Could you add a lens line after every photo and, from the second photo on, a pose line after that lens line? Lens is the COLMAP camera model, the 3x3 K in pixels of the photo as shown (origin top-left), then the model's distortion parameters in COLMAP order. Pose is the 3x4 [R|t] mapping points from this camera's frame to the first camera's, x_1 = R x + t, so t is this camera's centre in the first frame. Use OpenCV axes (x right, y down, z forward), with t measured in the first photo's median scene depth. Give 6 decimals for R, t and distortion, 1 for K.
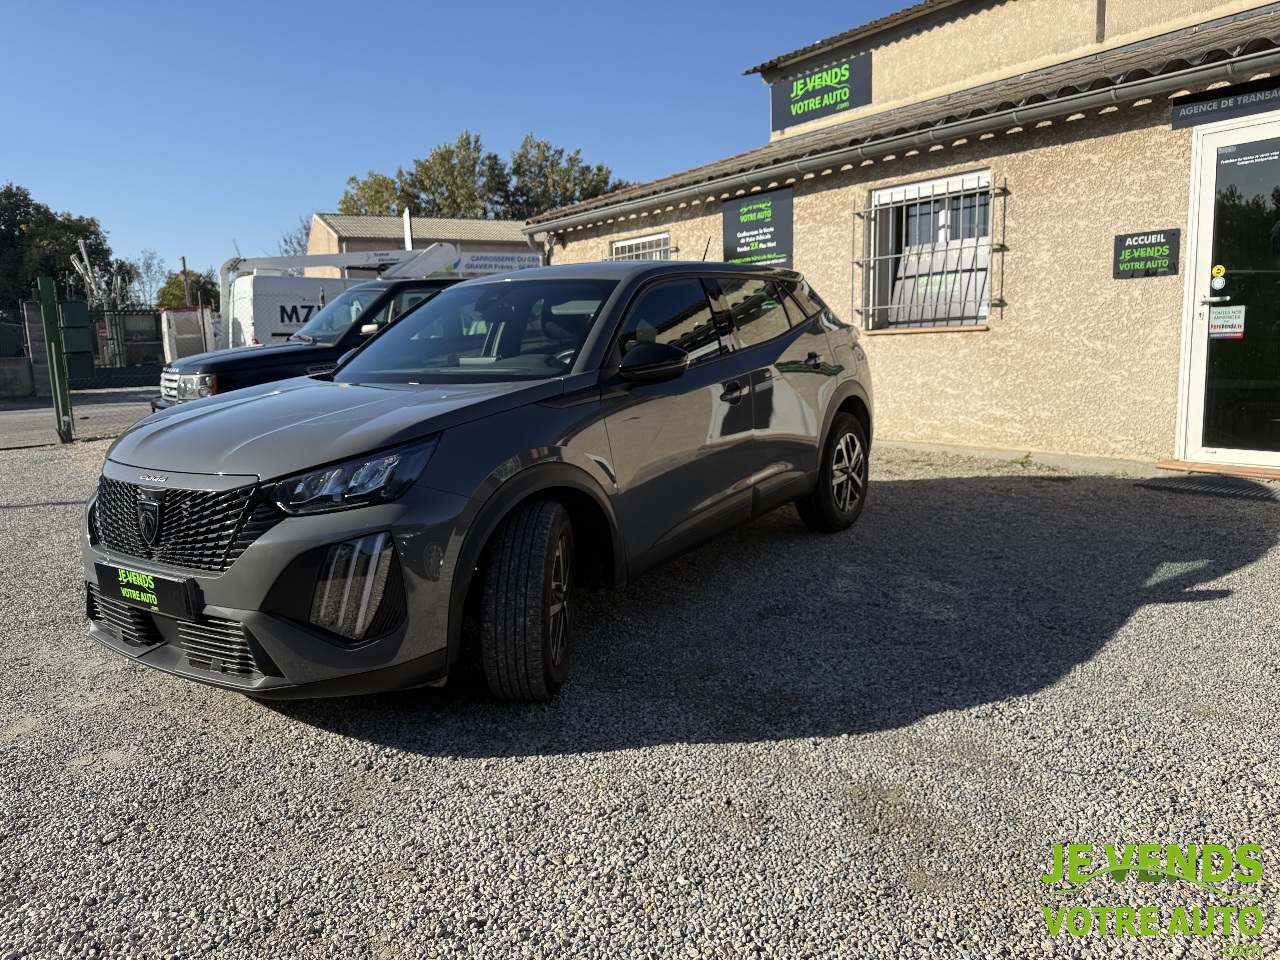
lens RADIAL K [[941.5, 0, 643.1], [0, 941.5, 519.3], [0, 0, 1]] dist [-0.029077, 0.001180]
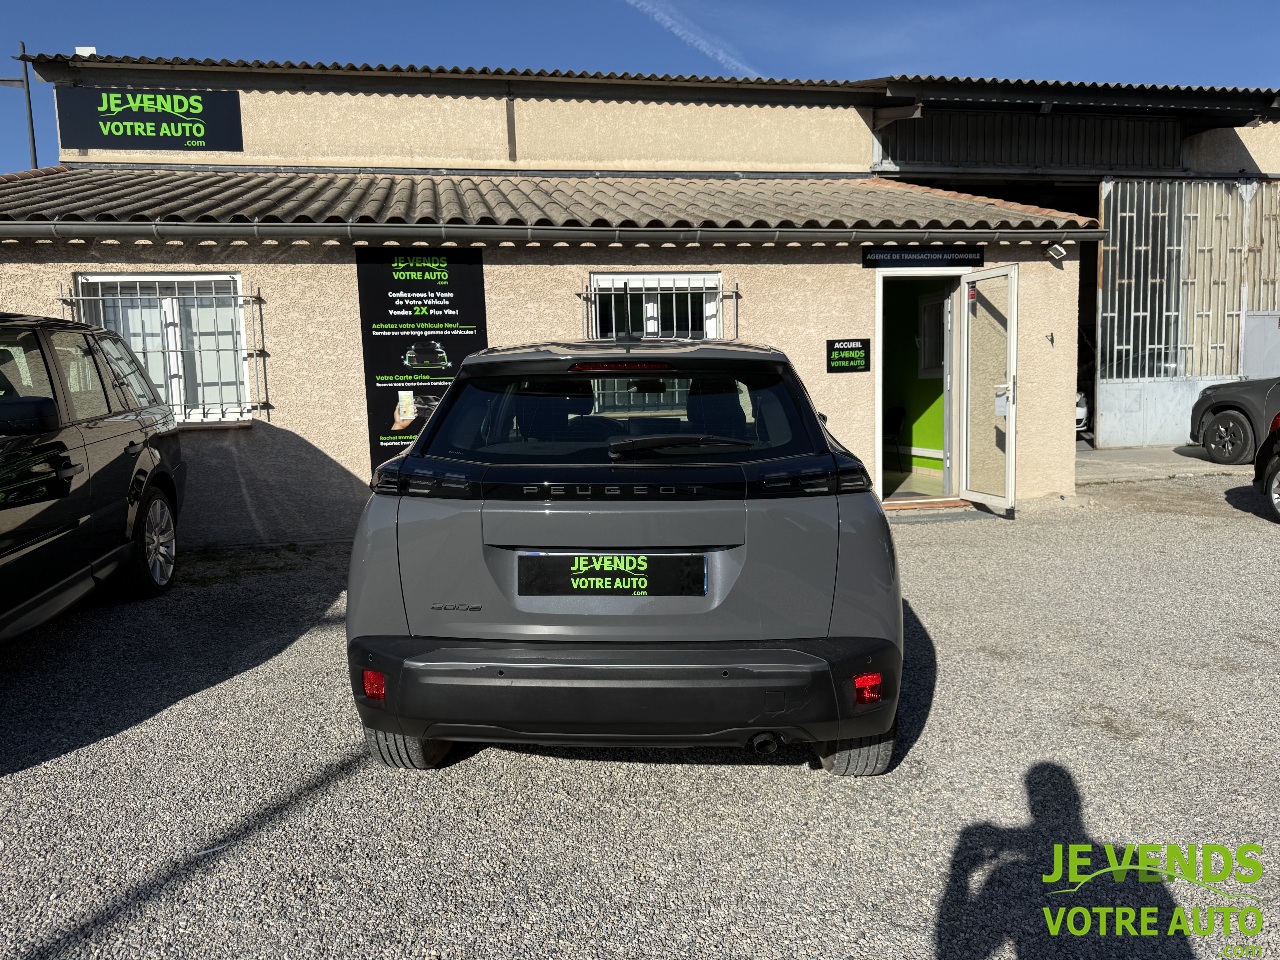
lens RADIAL K [[918.2, 0, 641.1], [0, 918.2, 503.6], [0, 0, 1]] dist [0.084202, -0.106979]
pose [[0.427940, -0.080227, 0.900239, -0.579550], [0.175500, 0.984470, 0.004307, -0.093315], [-0.886604, 0.156149, 0.435374, 0.508752]]
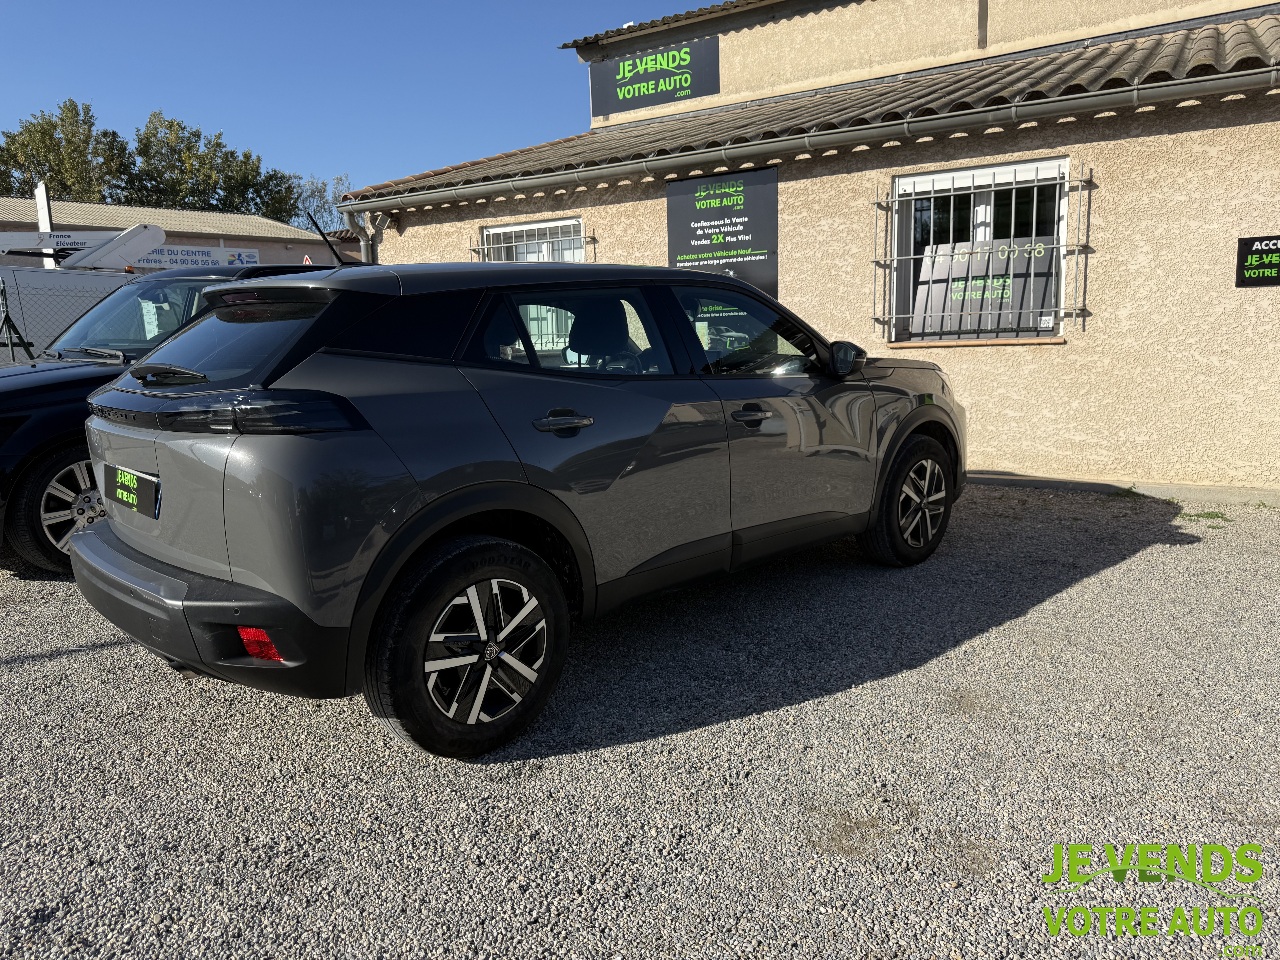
lens RADIAL K [[920.0, 0, 668.0], [0, 920.0, 481.7], [0, 0, 1]] dist [0.032016, -0.058055]
pose [[0.919594, -0.054416, 0.389084, -0.254568], [0.070782, 0.997103, -0.027840, -0.063110], [-0.386442, 0.053142, 0.920782, 0.298857]]
